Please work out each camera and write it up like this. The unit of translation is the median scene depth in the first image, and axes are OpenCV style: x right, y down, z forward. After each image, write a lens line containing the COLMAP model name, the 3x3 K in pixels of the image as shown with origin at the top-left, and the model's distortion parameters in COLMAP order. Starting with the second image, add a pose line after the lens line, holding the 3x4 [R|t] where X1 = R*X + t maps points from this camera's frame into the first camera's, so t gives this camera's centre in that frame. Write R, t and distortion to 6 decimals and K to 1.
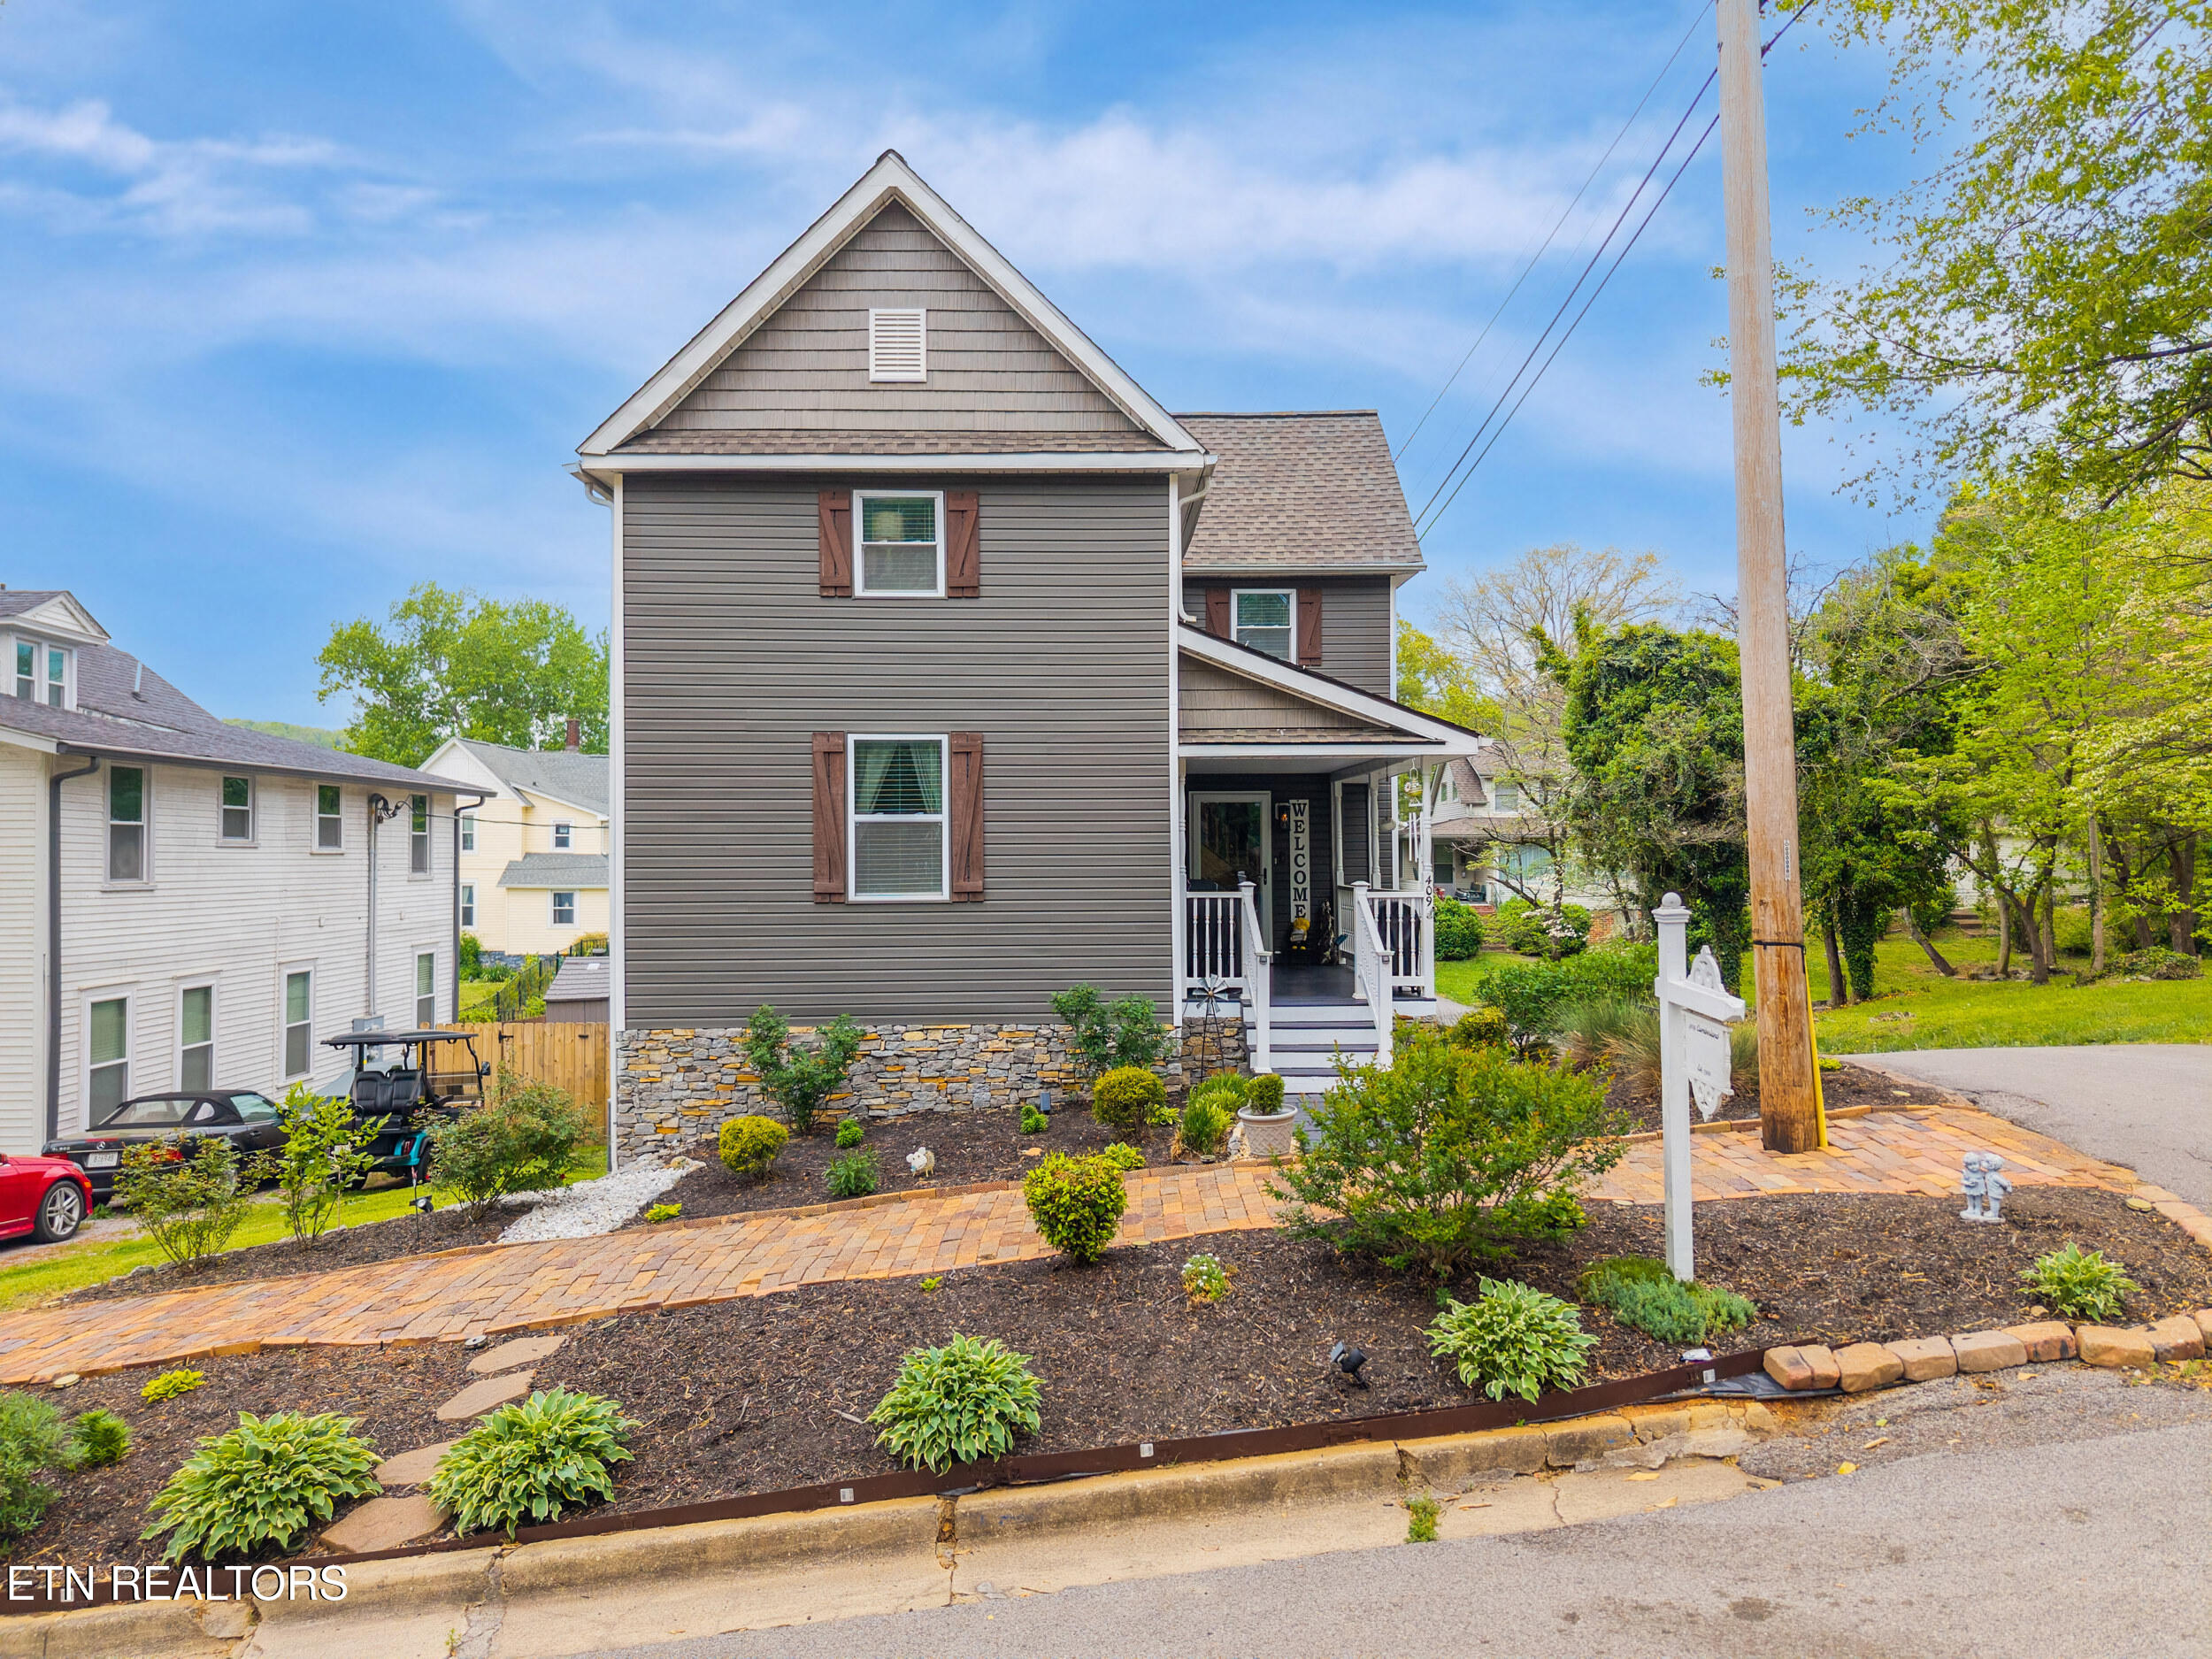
lens RADIAL K [[1478.3, 0, 1106.0], [0, 1478.3, 829.5], [0, 0, 1]] dist [0.049306, -0.063711]
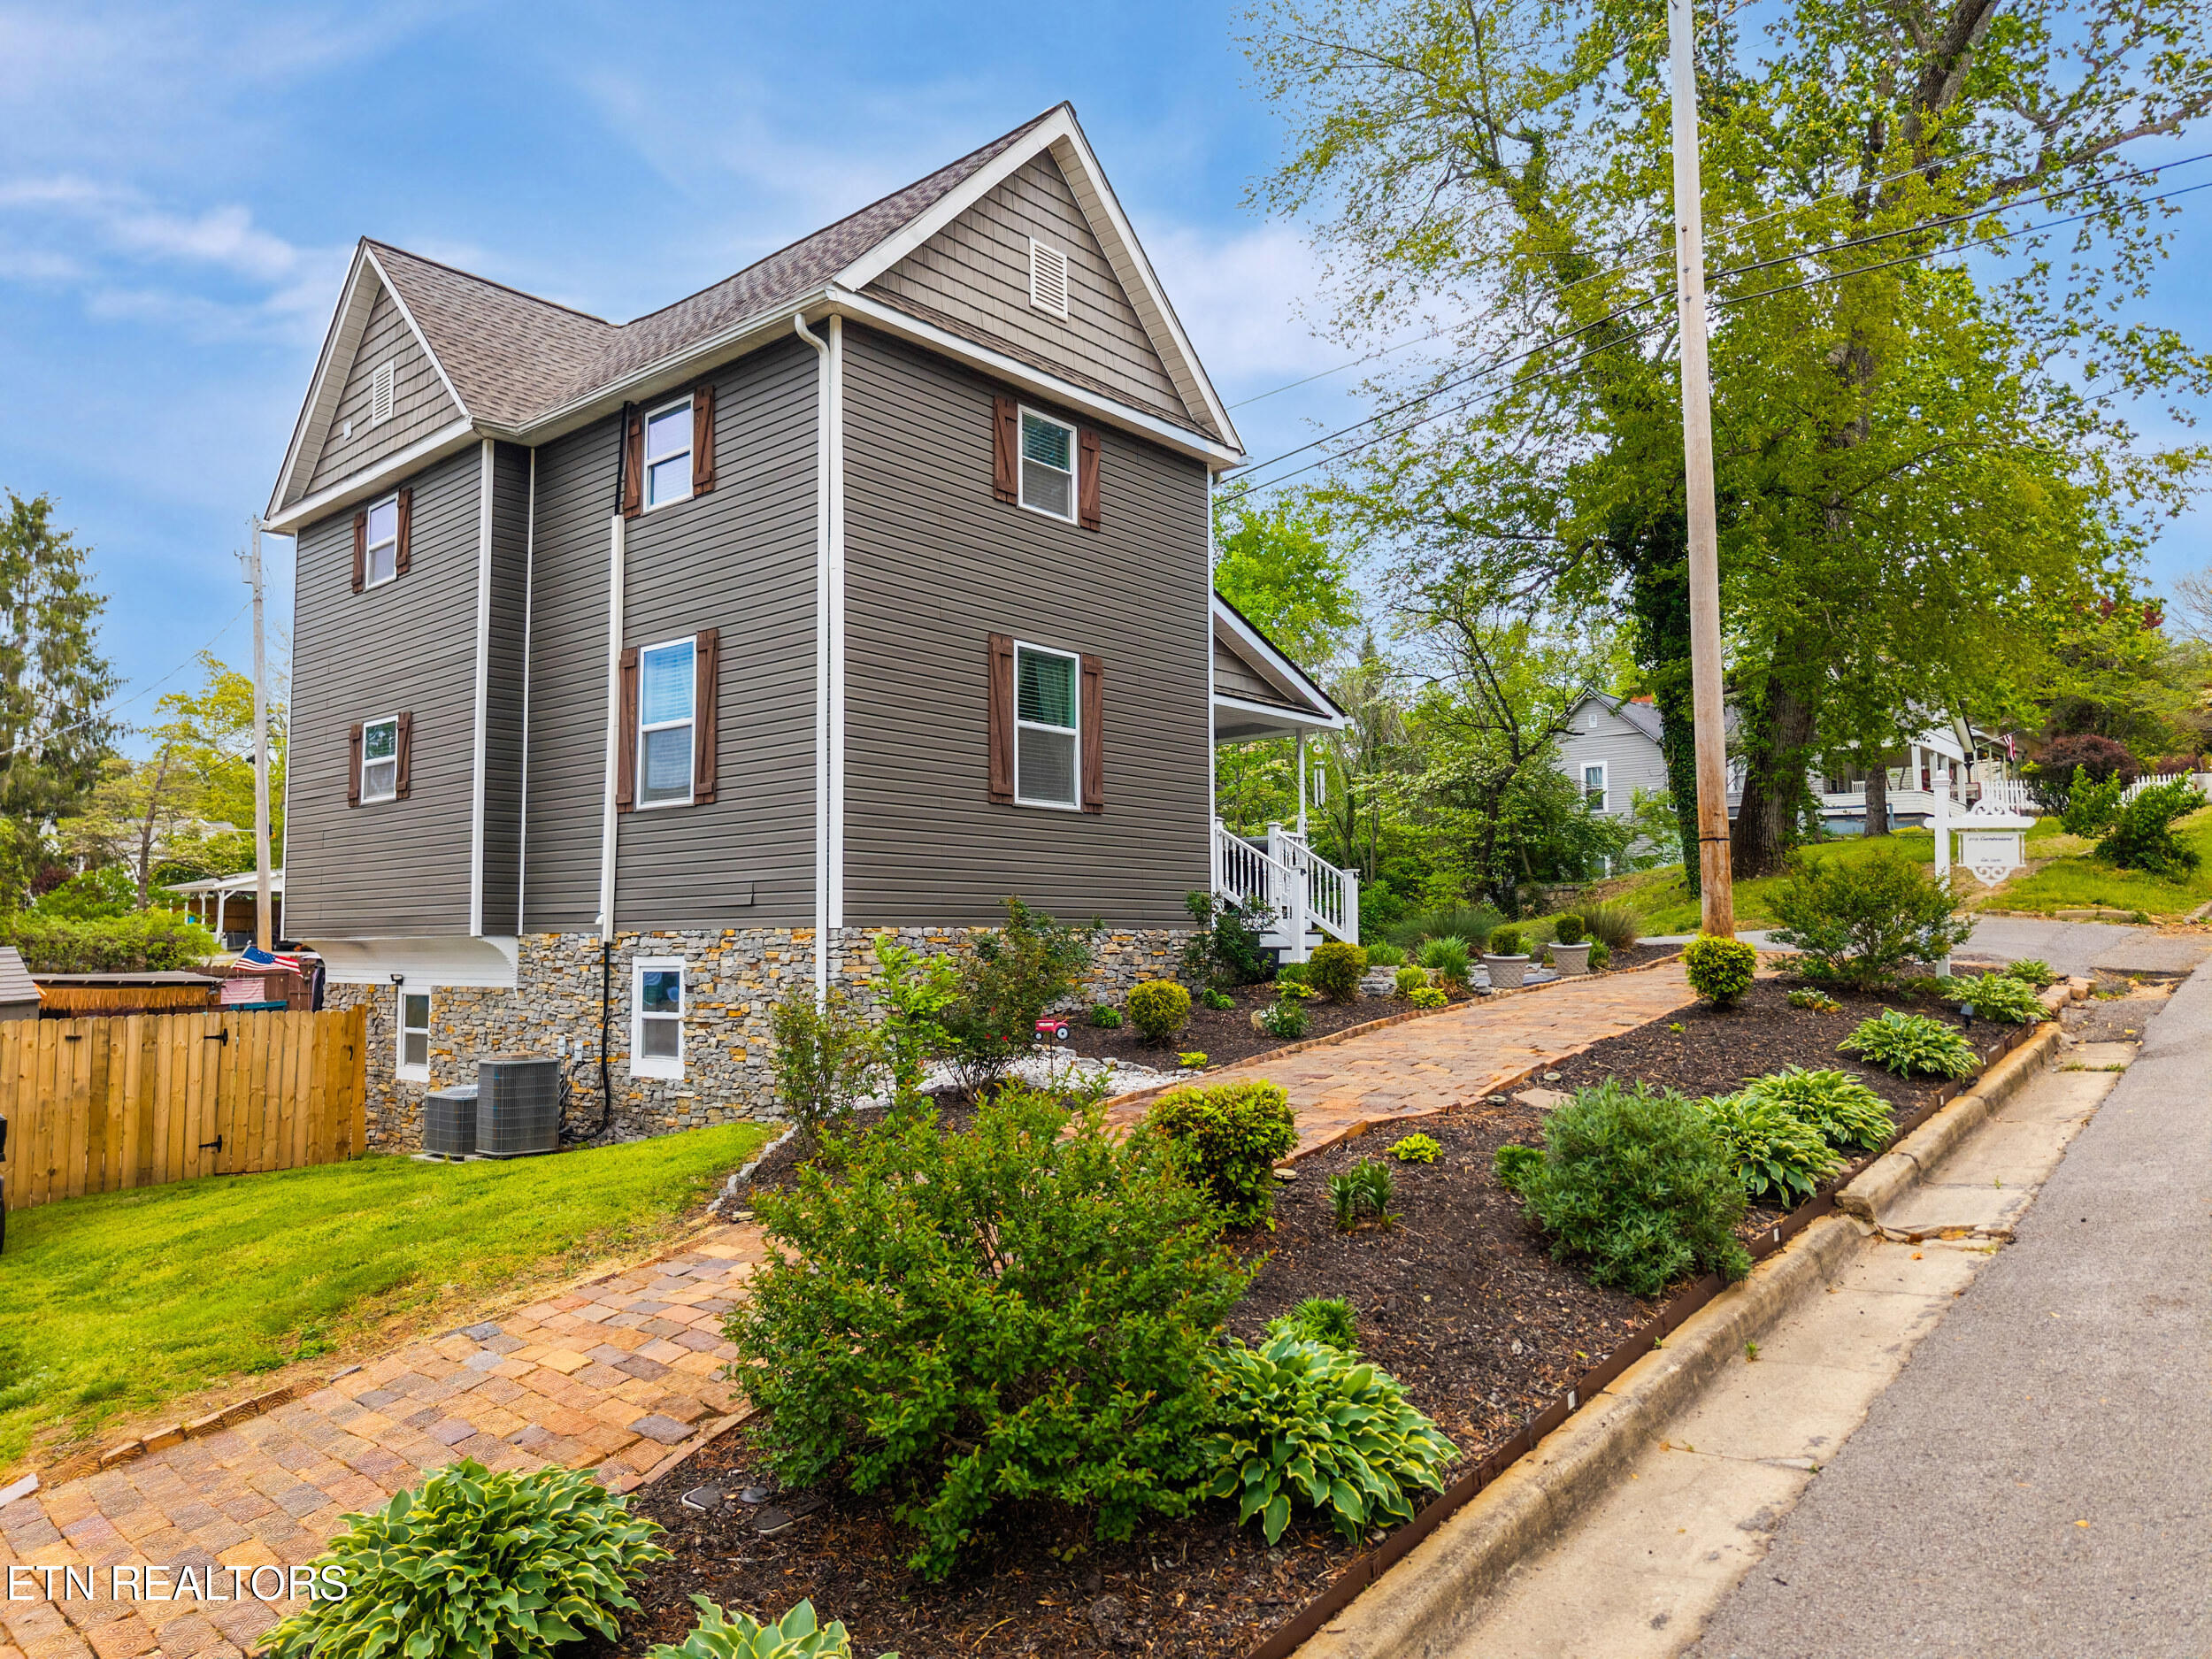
lens RADIAL K [[1478.3, 0, 1106.0], [0, 1478.3, 829.5], [0, 0, 1]] dist [0.049306, -0.063711]
pose [[0.670087, 0.062727, 0.739627, -0.868418], [-0.012962, 0.997260, -0.072834, 0.137713], [-0.742169, 0.039218, 0.669064, 0.282709]]
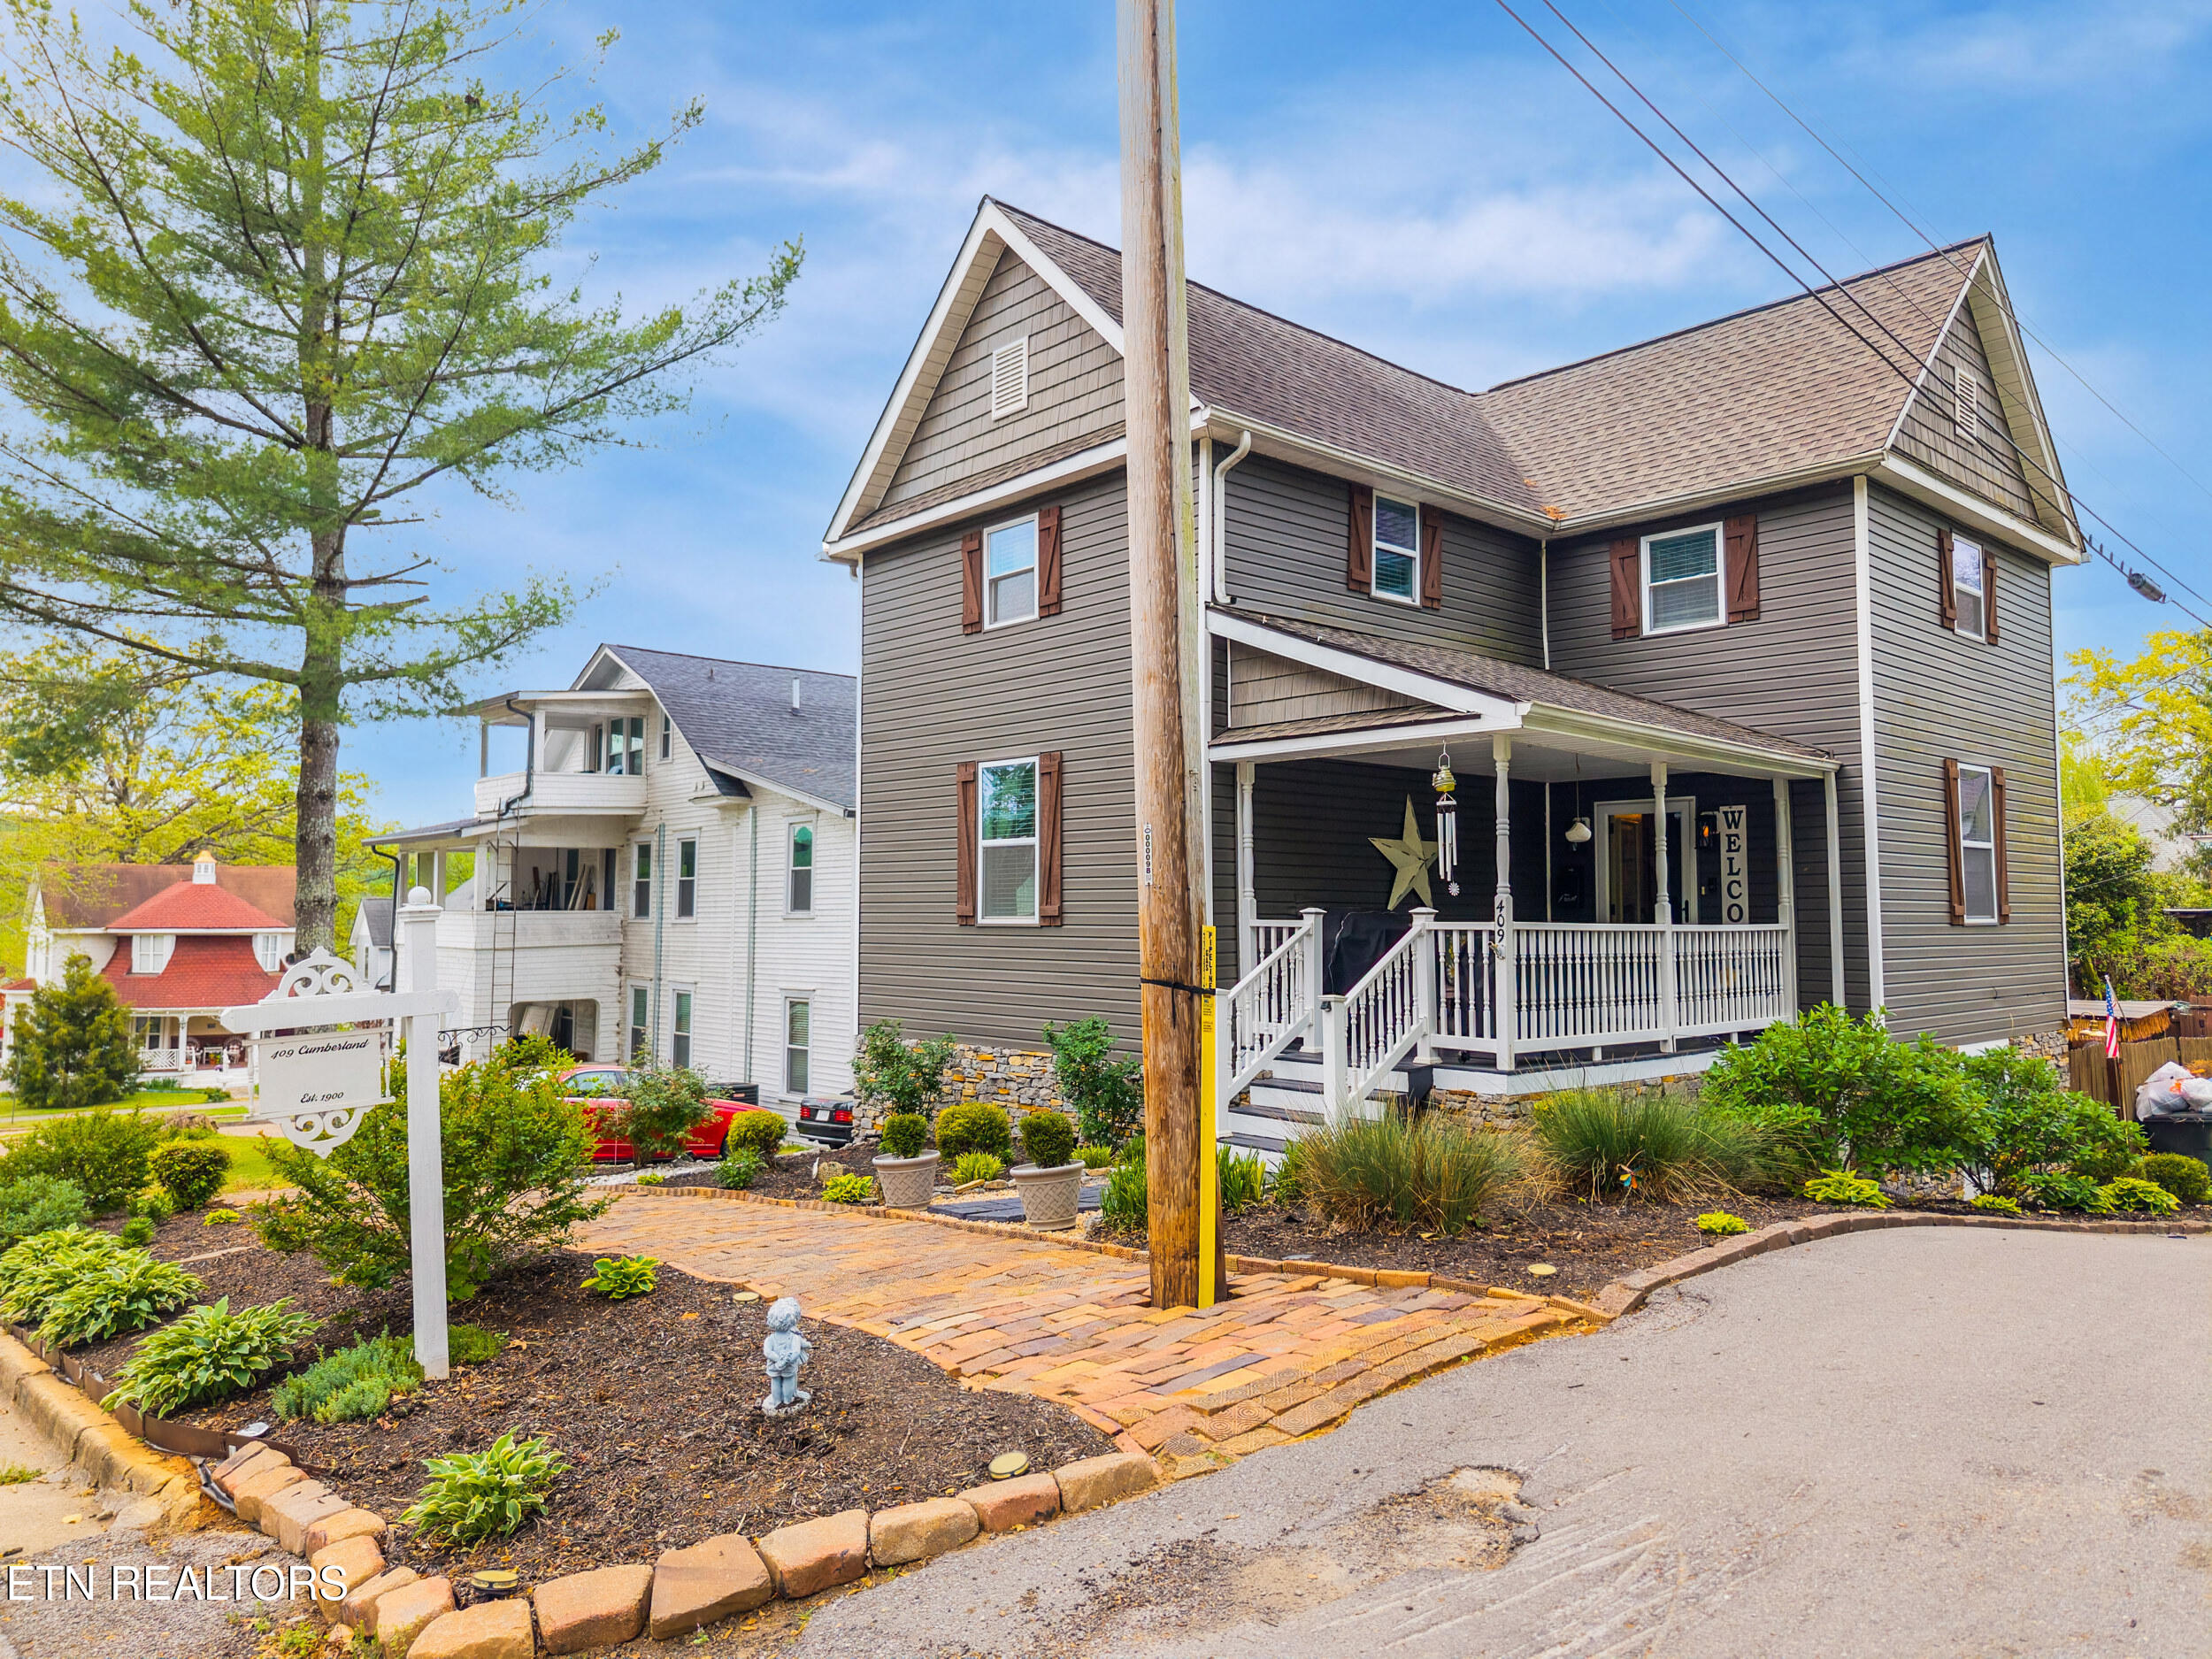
lens RADIAL K [[1491.5, 0, 1098.9], [0, 1491.5, 824.1], [0, 0, 1]] dist [0.051983, -0.048135]
pose [[0.651970, -0.040862, -0.757143, 0.668826], [0.009182, 0.998899, -0.046003, 0.027256], [0.758189, 0.023040, 0.651627, 0.383359]]
